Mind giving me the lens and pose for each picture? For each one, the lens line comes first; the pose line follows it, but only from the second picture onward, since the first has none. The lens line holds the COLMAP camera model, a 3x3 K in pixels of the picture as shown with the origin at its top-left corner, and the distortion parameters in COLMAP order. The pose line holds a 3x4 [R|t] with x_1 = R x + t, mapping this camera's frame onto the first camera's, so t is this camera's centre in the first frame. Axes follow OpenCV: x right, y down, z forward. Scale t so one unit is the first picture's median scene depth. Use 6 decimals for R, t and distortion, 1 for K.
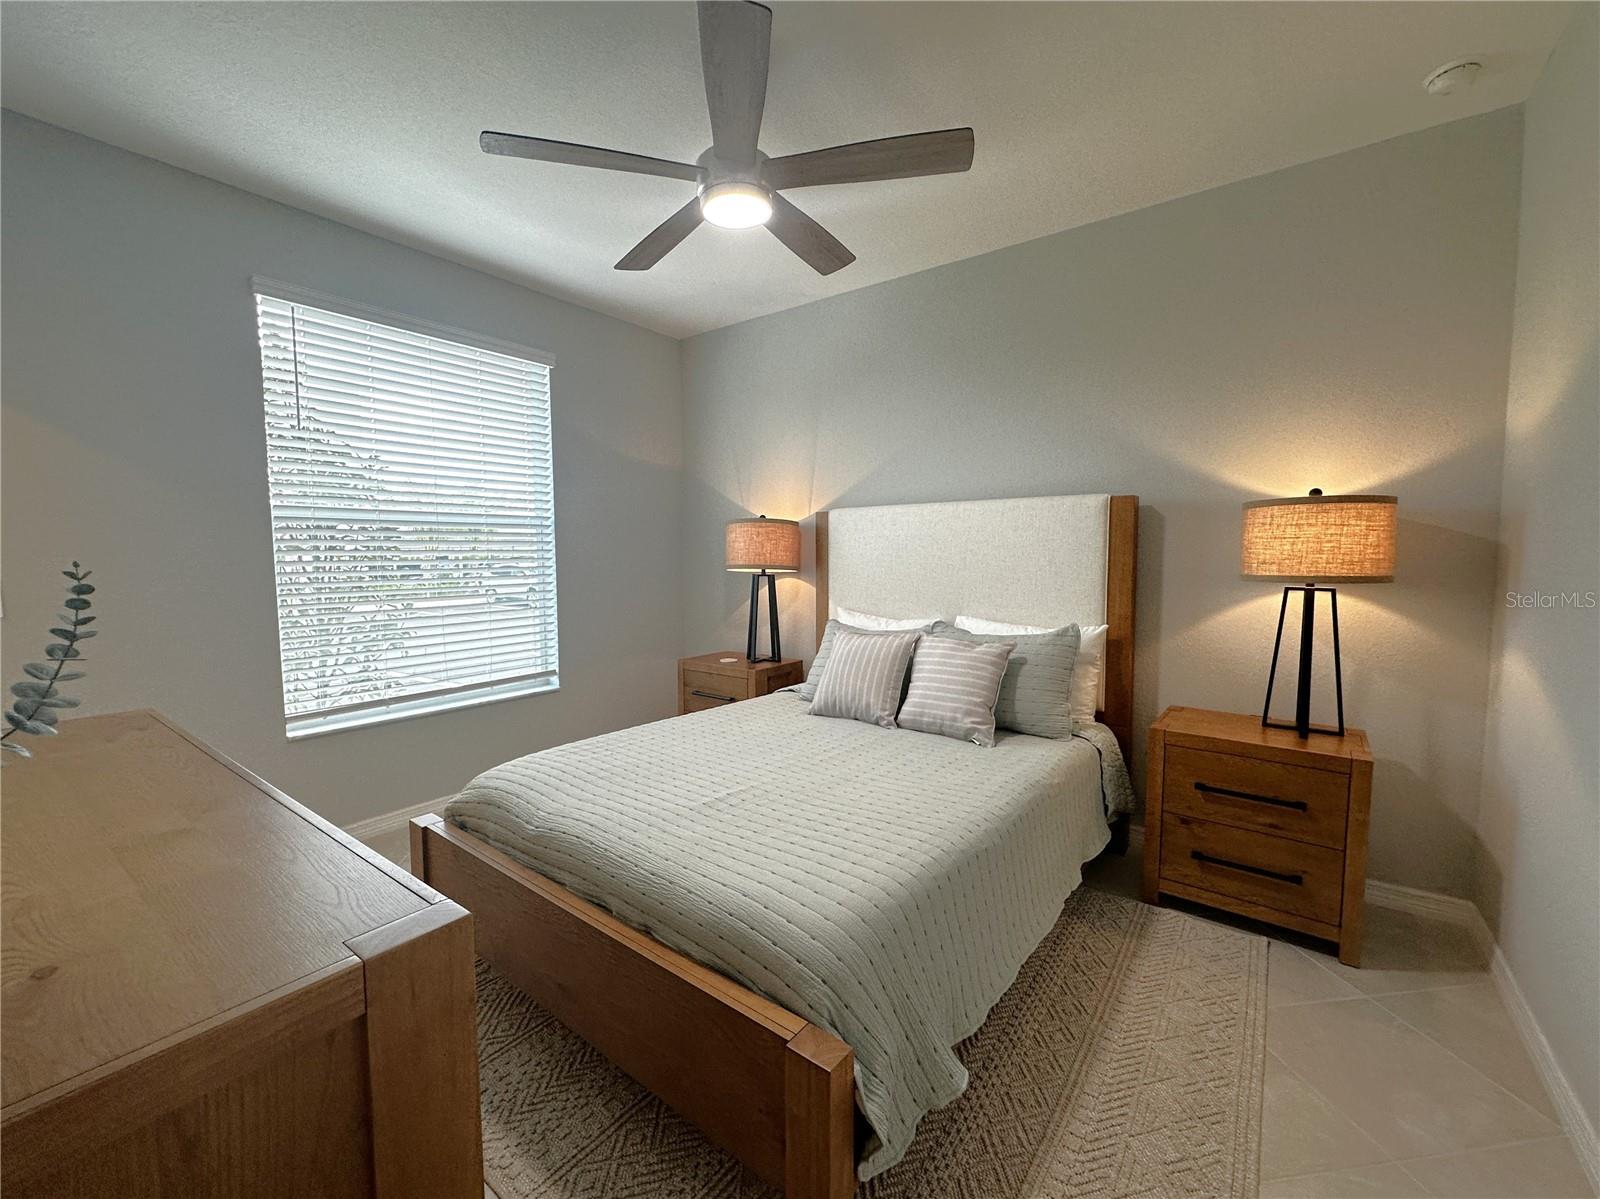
lens RADIAL K [[643.3, 0, 794.9], [0, 643.3, 597.9], [0, 0, 1]] dist [-0.000366, 0.000137]
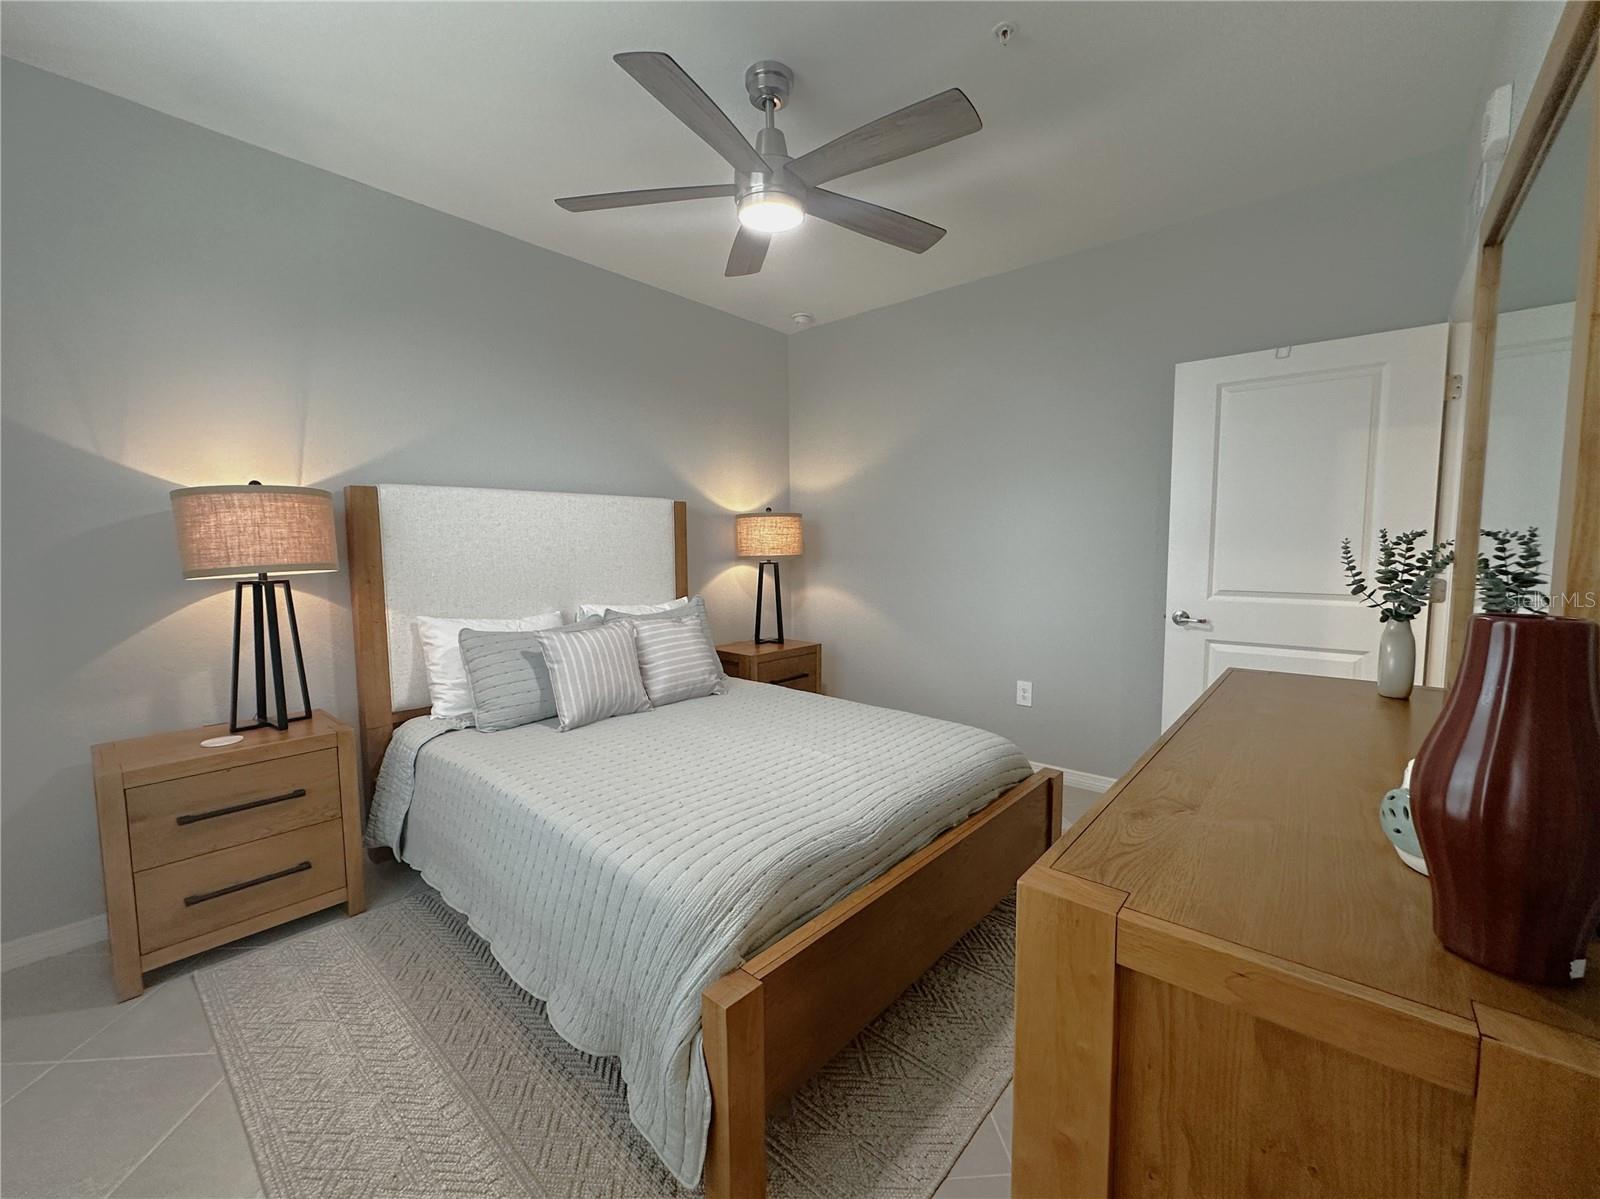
lens RADIAL K [[643.3, 0, 794.9], [0, 643.3, 597.9], [0, 0, 1]] dist [-0.000366, 0.000137]
pose [[0.089039, -0.085696, 0.992335, -0.845335], [0.076006, 0.993972, 0.079017, -0.044511], [-0.993124, 0.068387, 0.095015, 0.640631]]
